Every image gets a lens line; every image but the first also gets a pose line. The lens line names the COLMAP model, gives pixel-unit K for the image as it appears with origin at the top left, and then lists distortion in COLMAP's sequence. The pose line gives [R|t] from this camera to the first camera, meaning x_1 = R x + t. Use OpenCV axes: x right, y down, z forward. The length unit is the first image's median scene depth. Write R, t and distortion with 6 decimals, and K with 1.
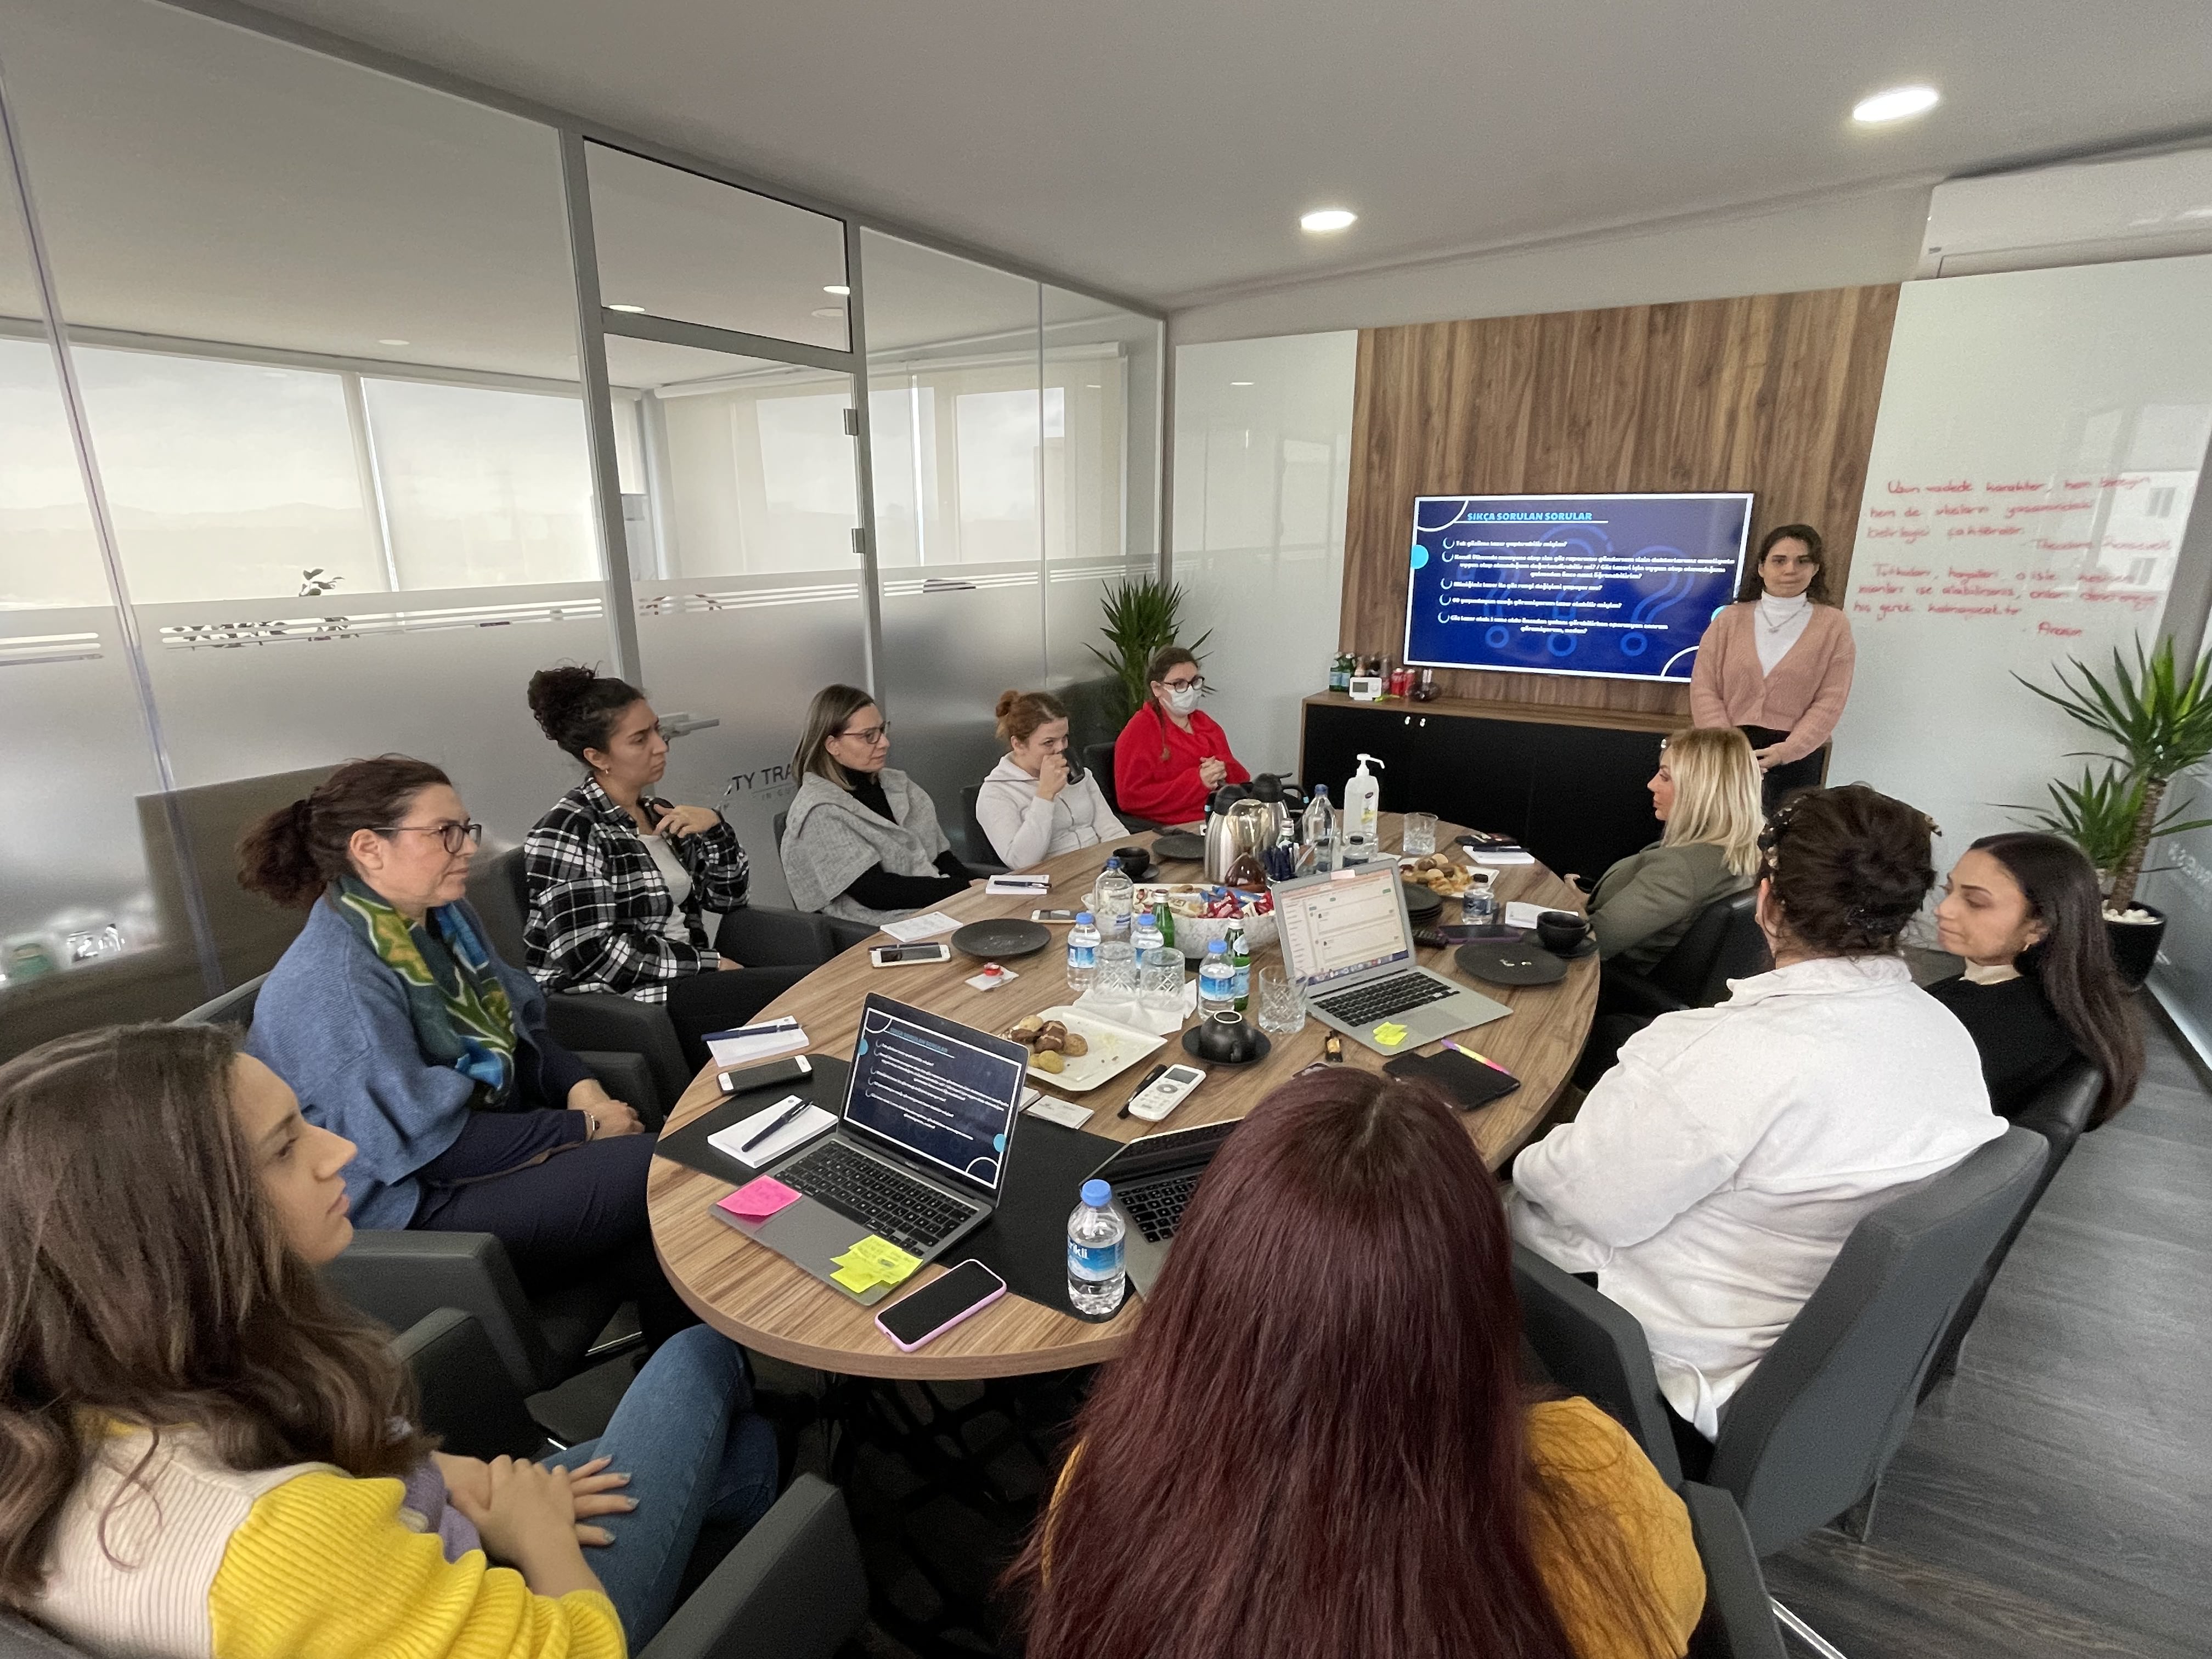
lens RADIAL K [[1088.4, 0, 1108.1], [0, 1088.4, 821.6], [0, 0, 1]] dist [-0.004874, -0.000239]
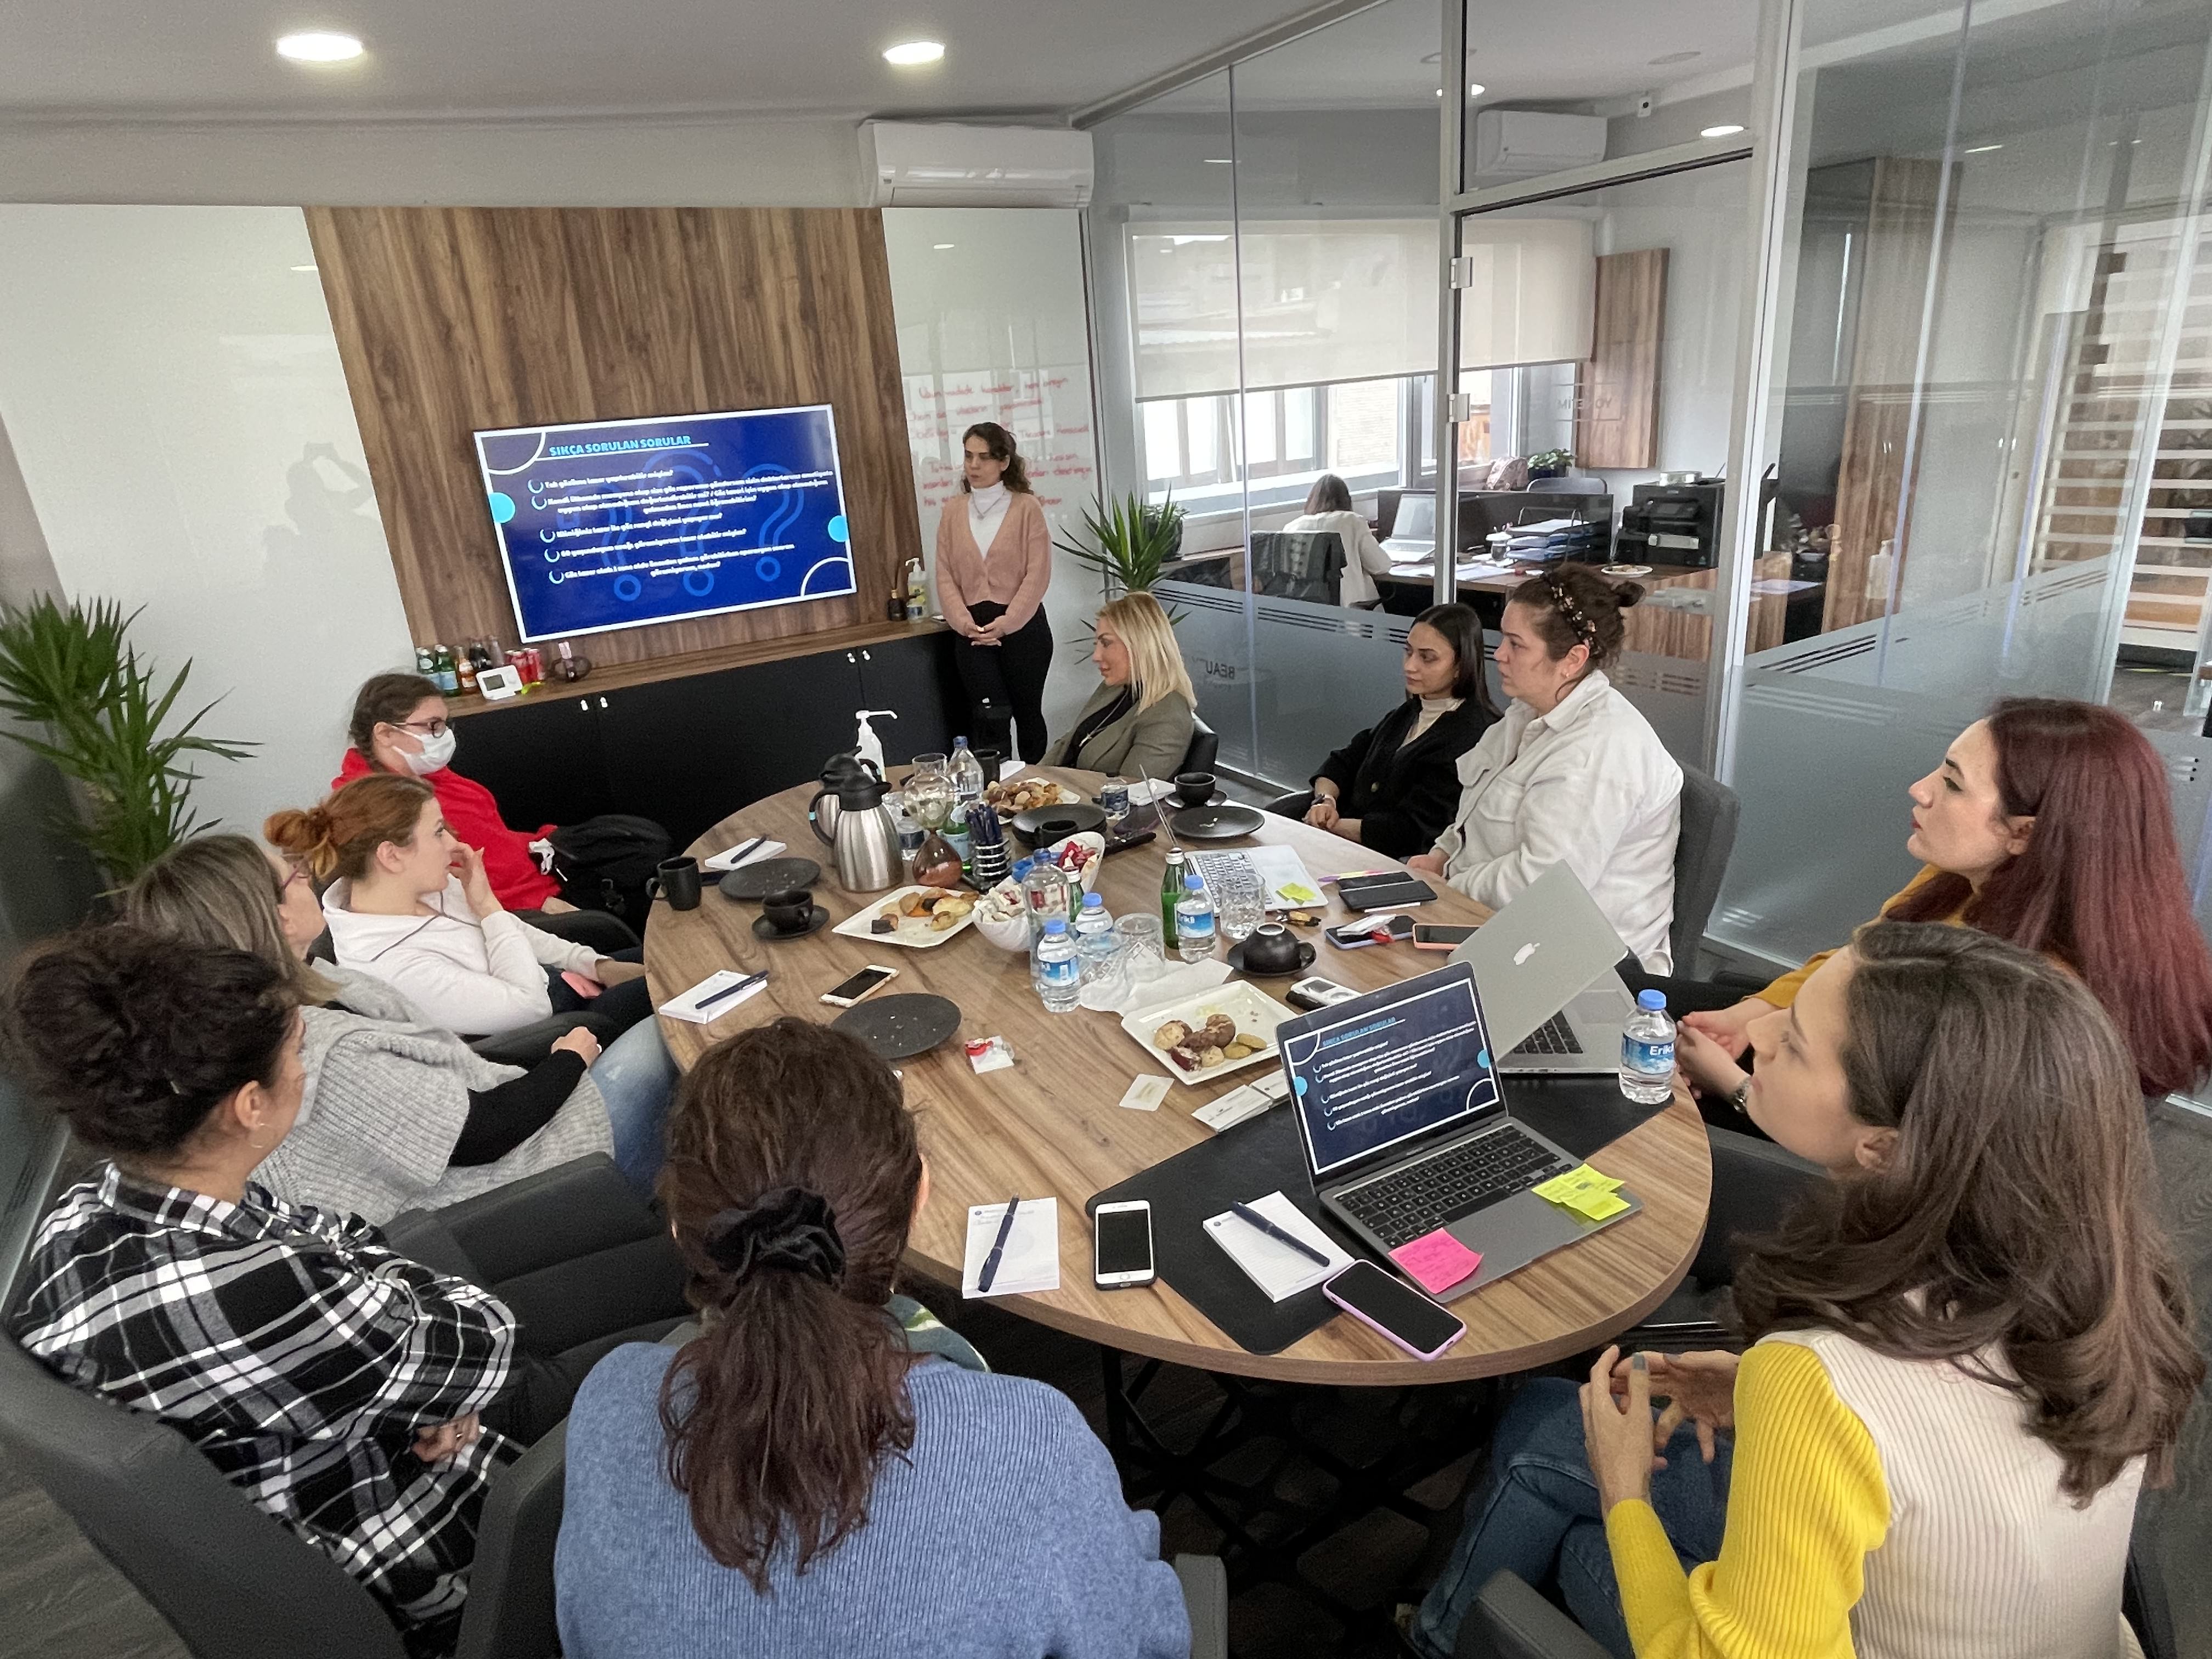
lens RADIAL K [[1239.5, 0, 1107.6], [0, 1239.5, 828.8], [0, 0, 1]] dist [-0.004041, -0.003237]
pose [[0.445915, -0.329163, 0.832353, -0.369544], [0.309664, 0.929233, 0.201579, -0.076969], [-0.839802, 0.167863, 0.516289, 0.220018]]
